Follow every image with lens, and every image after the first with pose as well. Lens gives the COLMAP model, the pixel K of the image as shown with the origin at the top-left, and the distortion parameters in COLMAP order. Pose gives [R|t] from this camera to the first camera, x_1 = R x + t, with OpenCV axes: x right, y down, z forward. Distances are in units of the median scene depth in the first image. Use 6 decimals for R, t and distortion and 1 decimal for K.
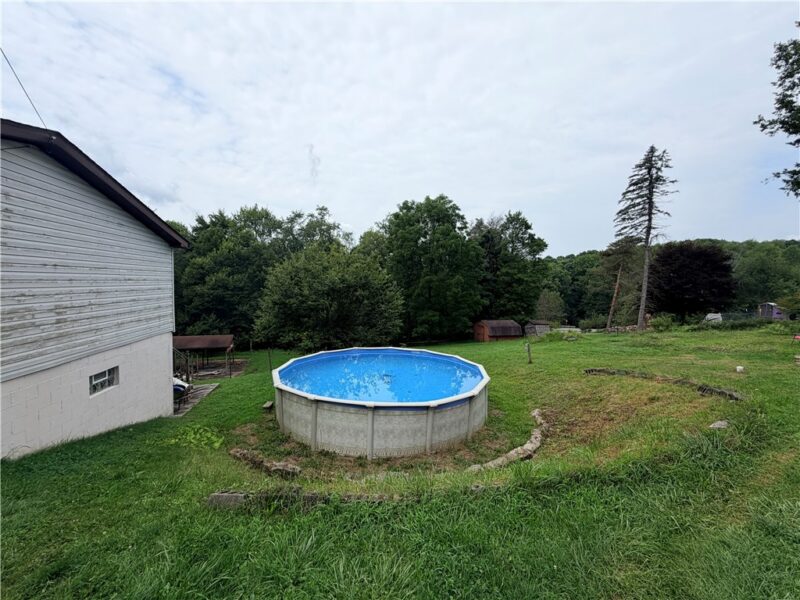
lens RADIAL K [[320.1, 0, 400.0], [0, 320.1, 300.0], [0, 0, 1]] dist [-0.002750, -0.000250]
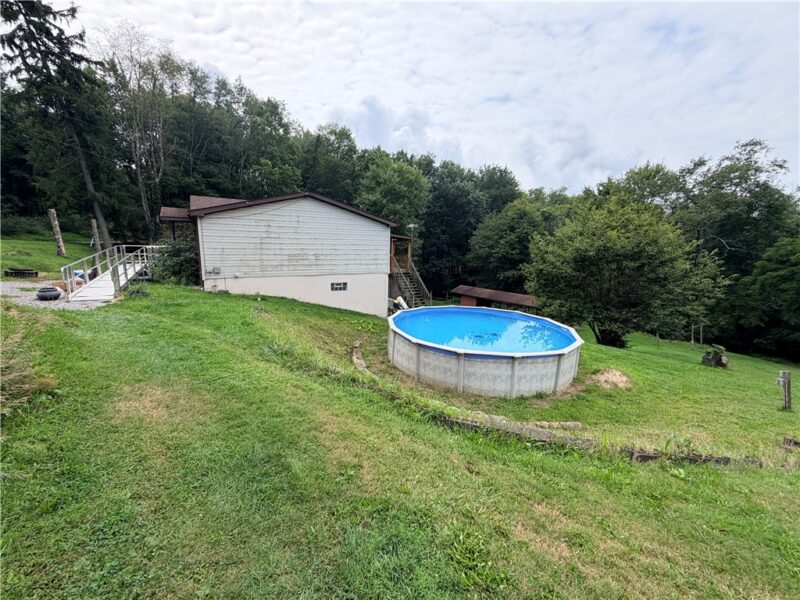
lens RADIAL K [[318.3, 0, 401.0], [0, 318.3, 298.8], [0, 0, 1]] dist [-0.003399, 0.000056]
pose [[0.327461, 0.147254, -0.933320, 0.487578], [-0.065763, 0.988938, 0.132956, -0.001760], [0.942573, 0.017840, 0.333523, 0.216909]]
